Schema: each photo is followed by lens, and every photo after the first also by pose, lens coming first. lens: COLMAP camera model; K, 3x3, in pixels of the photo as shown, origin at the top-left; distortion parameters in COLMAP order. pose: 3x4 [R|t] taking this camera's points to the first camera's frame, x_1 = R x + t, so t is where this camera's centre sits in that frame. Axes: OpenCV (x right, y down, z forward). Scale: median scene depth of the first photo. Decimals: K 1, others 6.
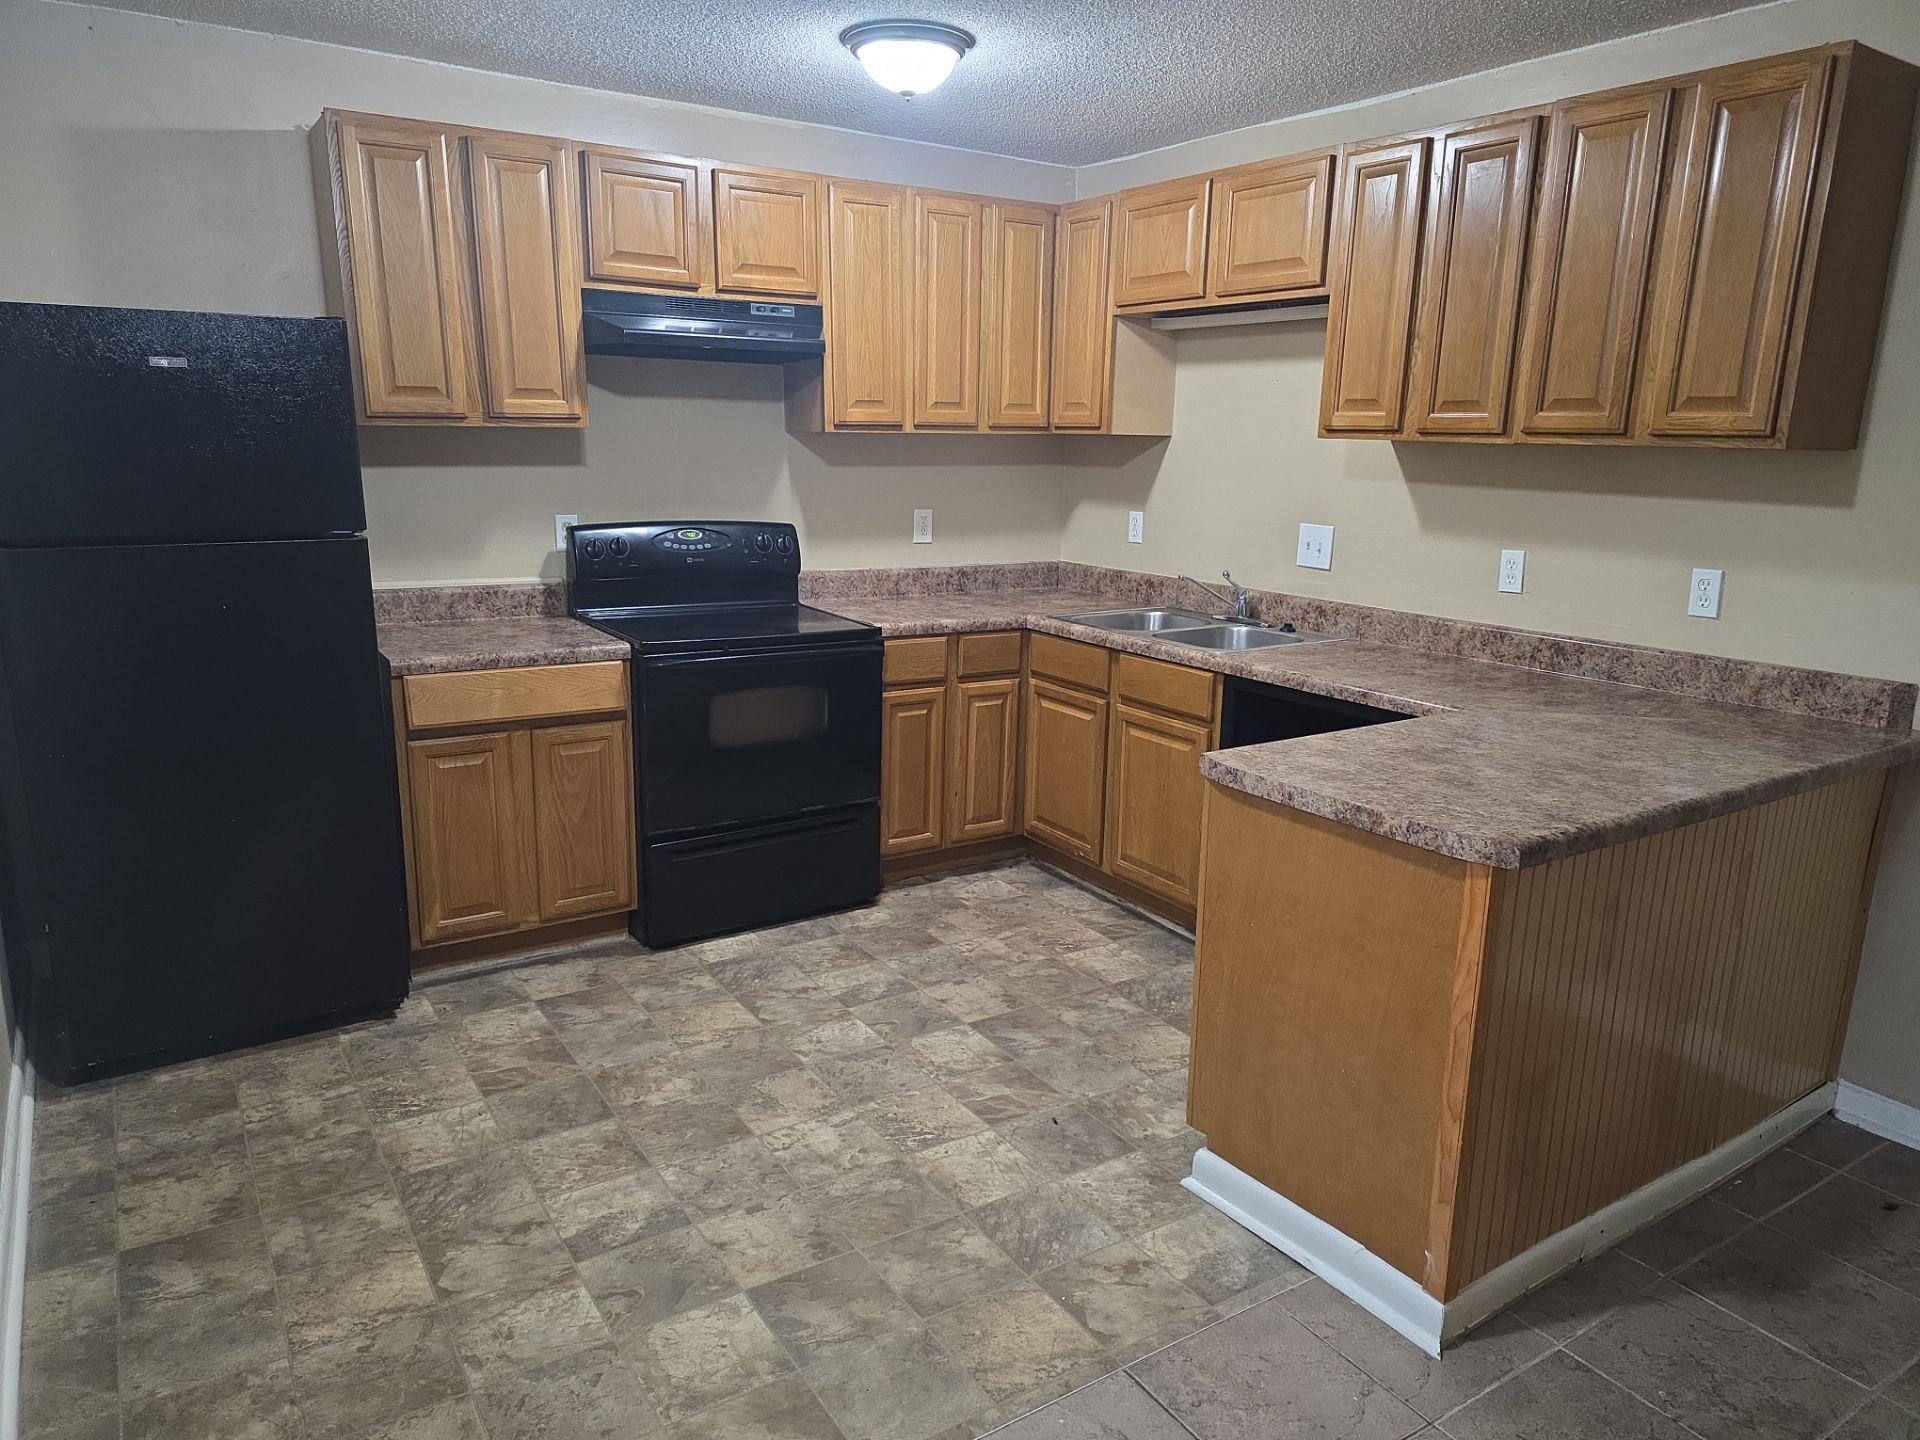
lens RADIAL K [[1284.5, 0, 954.7], [0, 1284.5, 735.0], [0, 0, 1]] dist [0.001761, -0.000905]
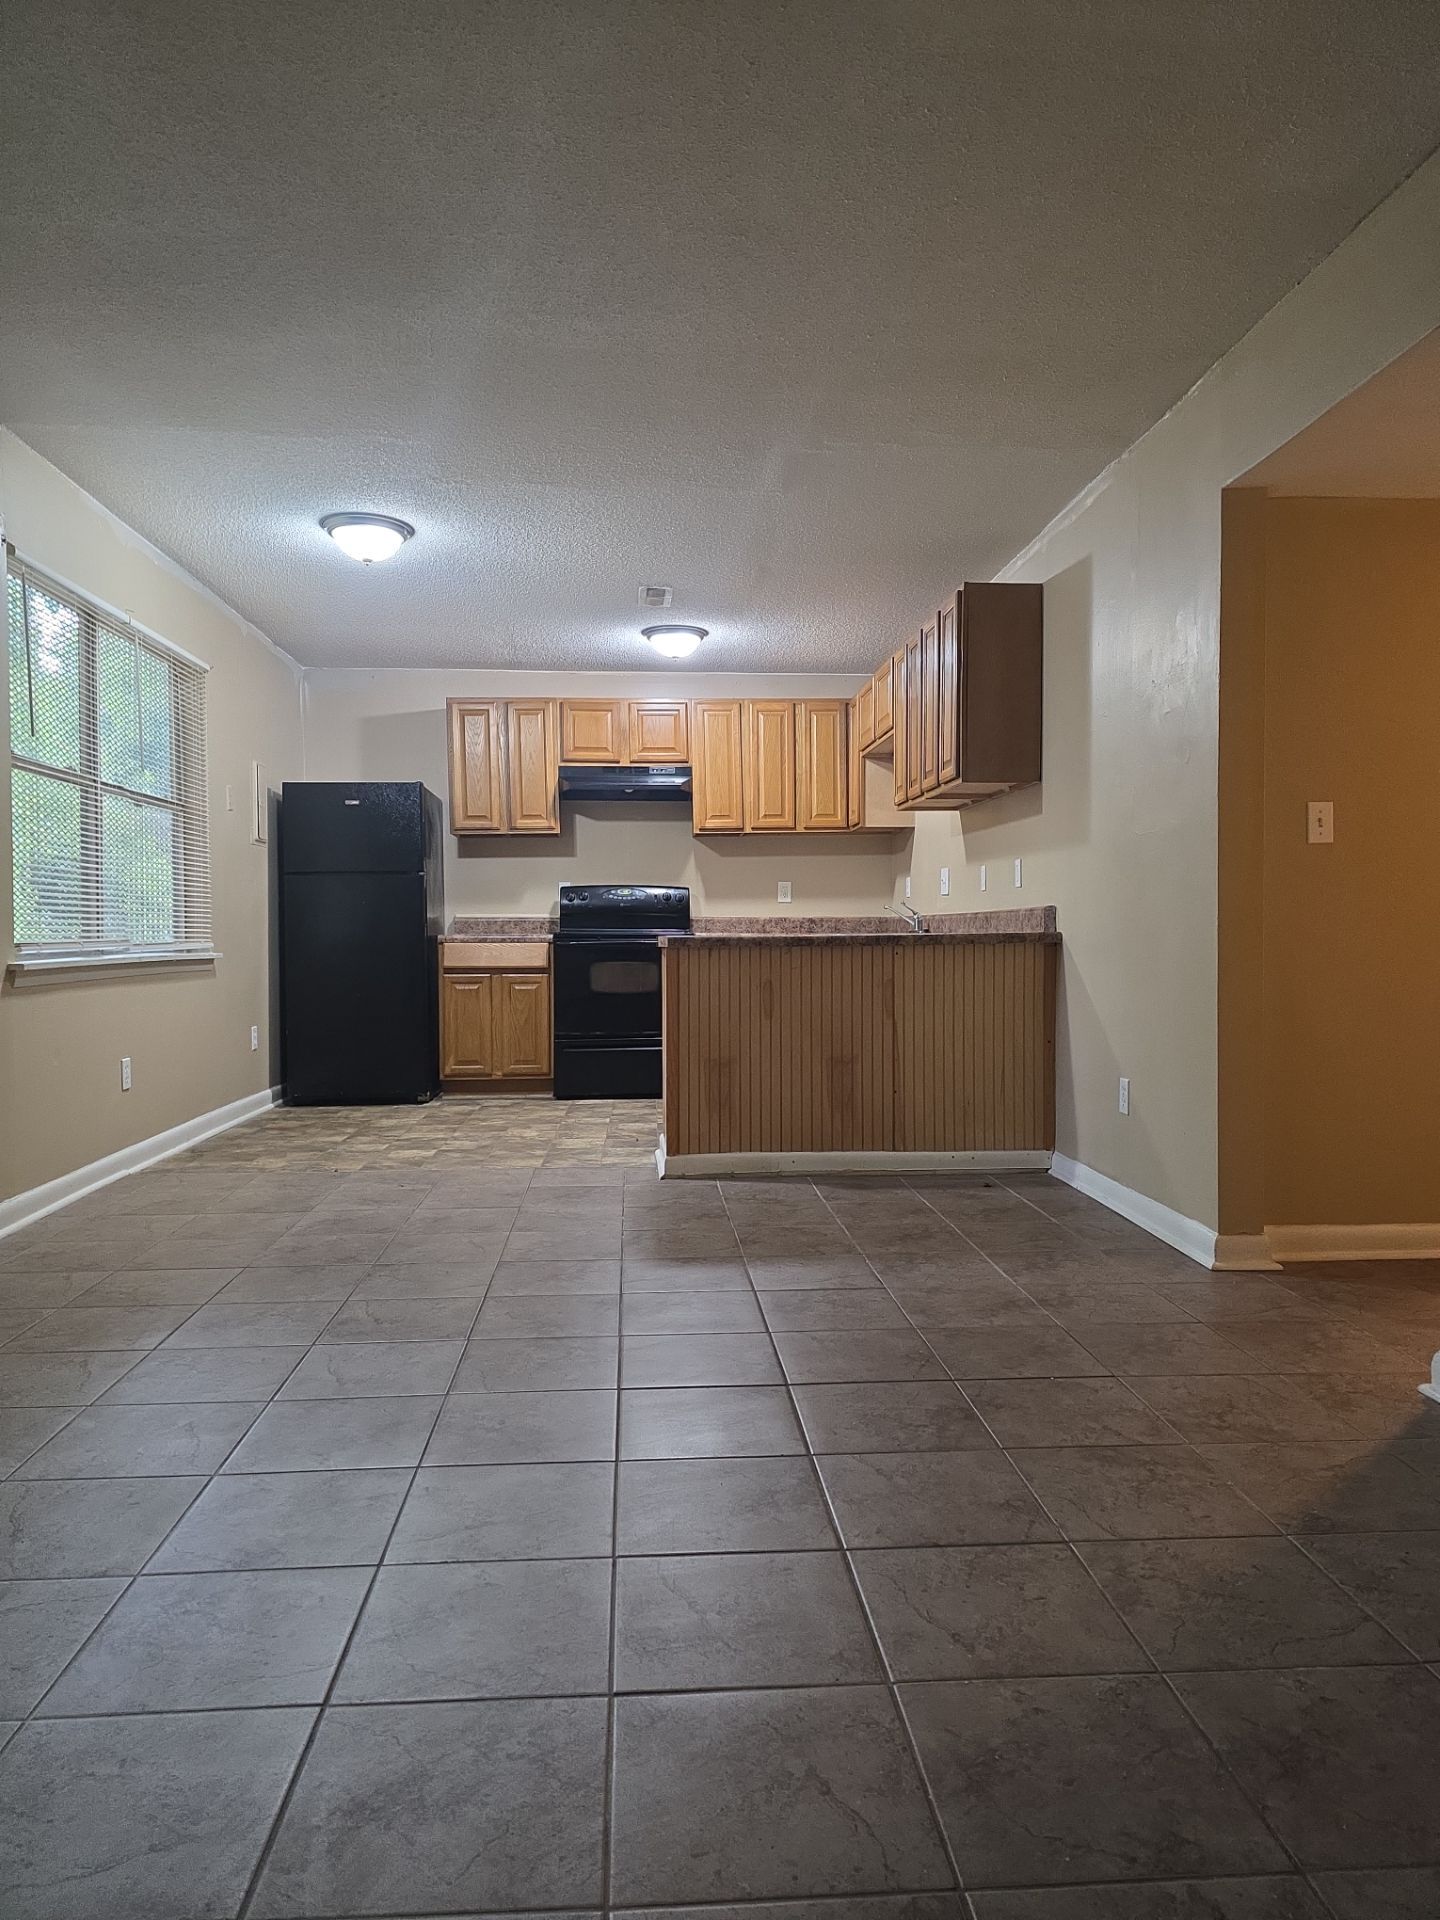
lens RADIAL K [[1284.5, 0, 721.6], [0, 1284.5, 958.8], [0, 0, 1]] dist [0.001761, -0.000905]
pose [[0.875339, -0.013467, -0.483323, 0.885345], [-0.088085, 0.978442, -0.186793, 0.296503], [0.475419, 0.206081, 0.855282, -0.530716]]
